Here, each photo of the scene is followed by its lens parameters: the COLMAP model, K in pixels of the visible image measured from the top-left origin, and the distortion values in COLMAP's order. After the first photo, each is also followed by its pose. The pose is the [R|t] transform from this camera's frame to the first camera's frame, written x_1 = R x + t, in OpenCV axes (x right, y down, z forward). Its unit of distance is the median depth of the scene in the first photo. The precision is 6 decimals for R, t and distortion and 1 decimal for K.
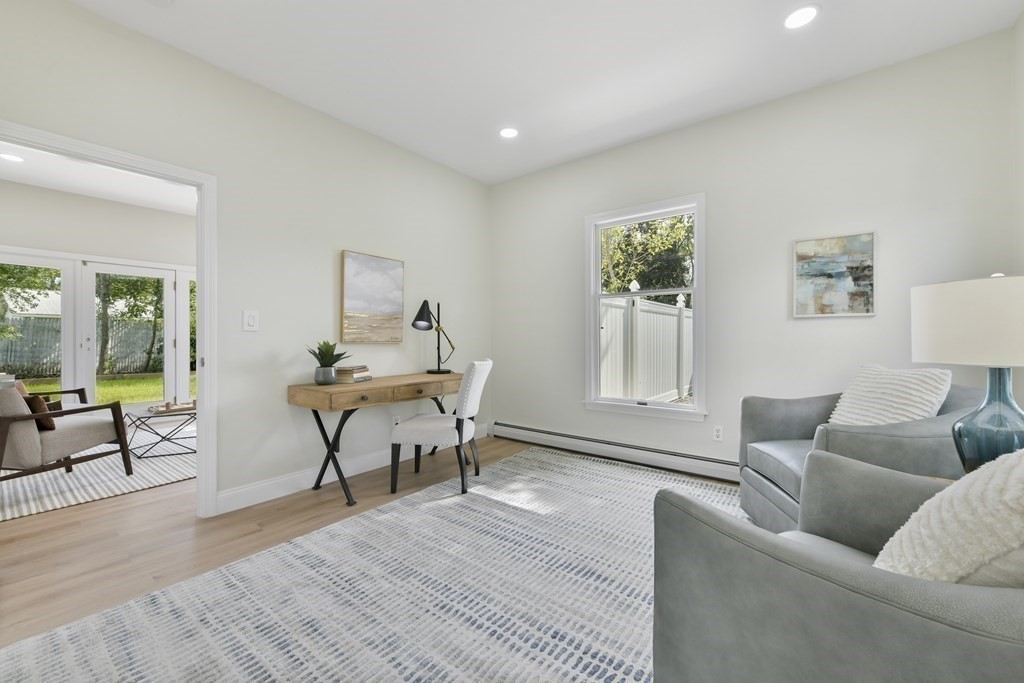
lens RADIAL K [[407.5, 0, 518.6], [0, 407.5, 341.1], [0, 0, 1]] dist [-0.001070, -0.000010]
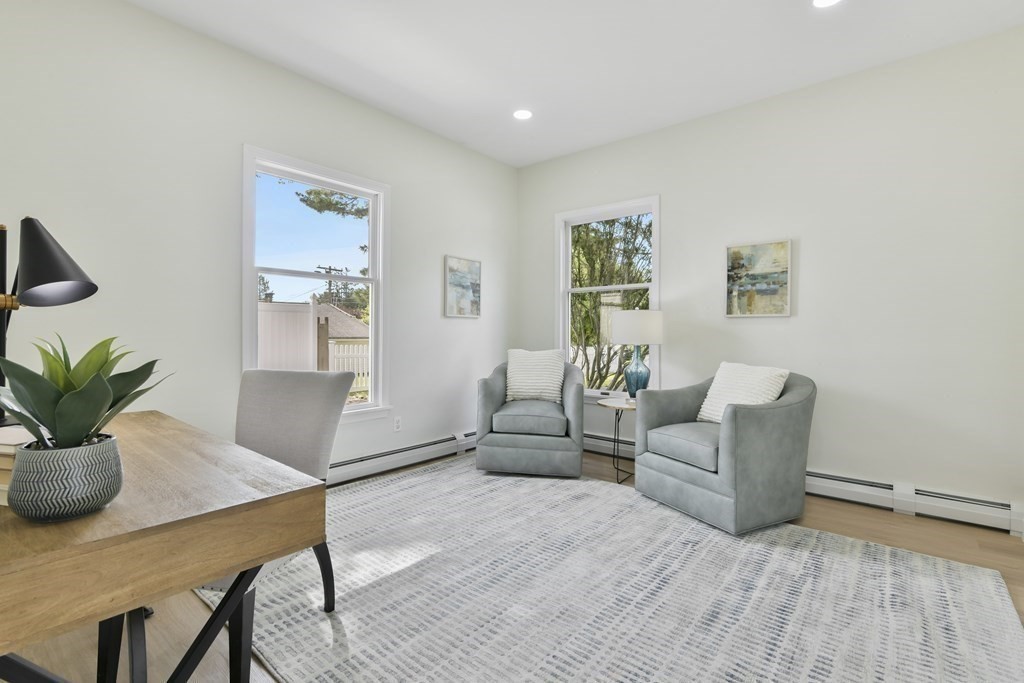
lens RADIAL K [[461.8, 0, 517.7], [0, 461.8, 337.9], [0, 0, 1]] dist [0.003794, 0.000485]
pose [[0.053473, -0.009564, 0.998523, -0.787865], [0.001346, 0.999954, 0.009505, -0.004204], [-0.998568, 0.000836, 0.053483, 0.747571]]
